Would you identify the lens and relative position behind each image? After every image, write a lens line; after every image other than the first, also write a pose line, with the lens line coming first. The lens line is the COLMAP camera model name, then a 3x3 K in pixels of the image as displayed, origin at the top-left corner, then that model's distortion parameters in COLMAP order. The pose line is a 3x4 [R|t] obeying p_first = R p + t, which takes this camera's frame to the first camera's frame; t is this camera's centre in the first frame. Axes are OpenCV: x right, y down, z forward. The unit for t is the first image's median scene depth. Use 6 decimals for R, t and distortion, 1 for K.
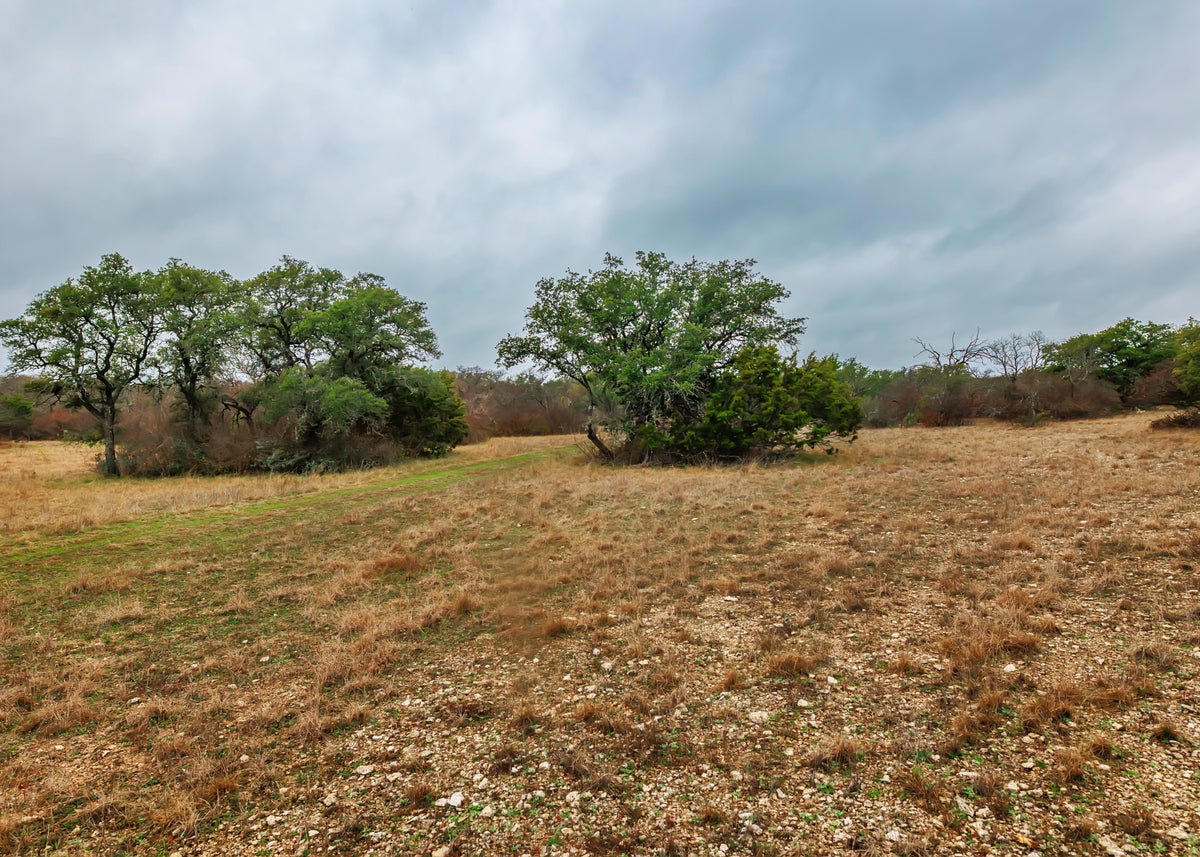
lens RADIAL K [[743.1, 0, 600.5], [0, 743.1, 414.8], [0, 0, 1]] dist [-0.001515, 0.000056]
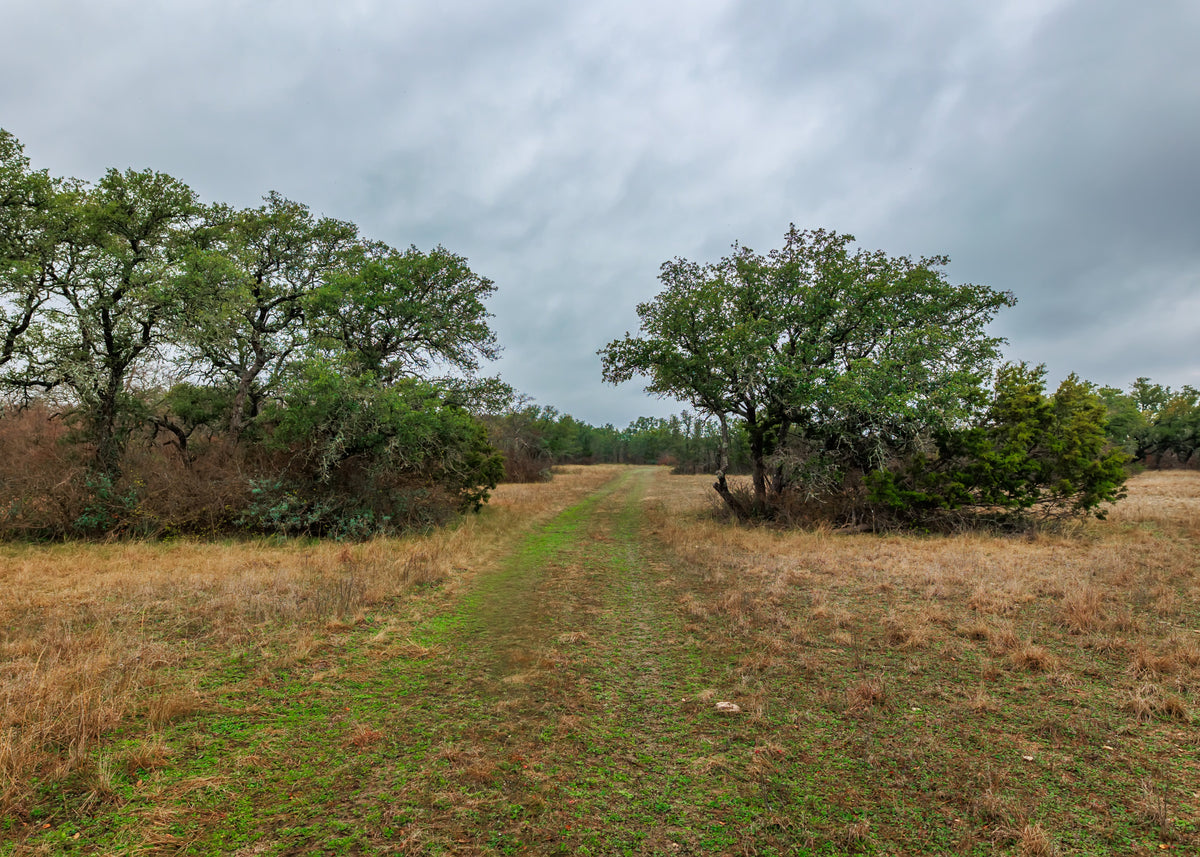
lens RADIAL K [[743.1, 0, 600.5], [0, 743.1, 414.8], [0, 0, 1]] dist [-0.001515, 0.000056]
pose [[0.977429, 0.044990, 0.206420, -0.317268], [-0.030657, 0.996925, -0.072118, 0.018646], [-0.209029, 0.064162, 0.975802, 0.379208]]
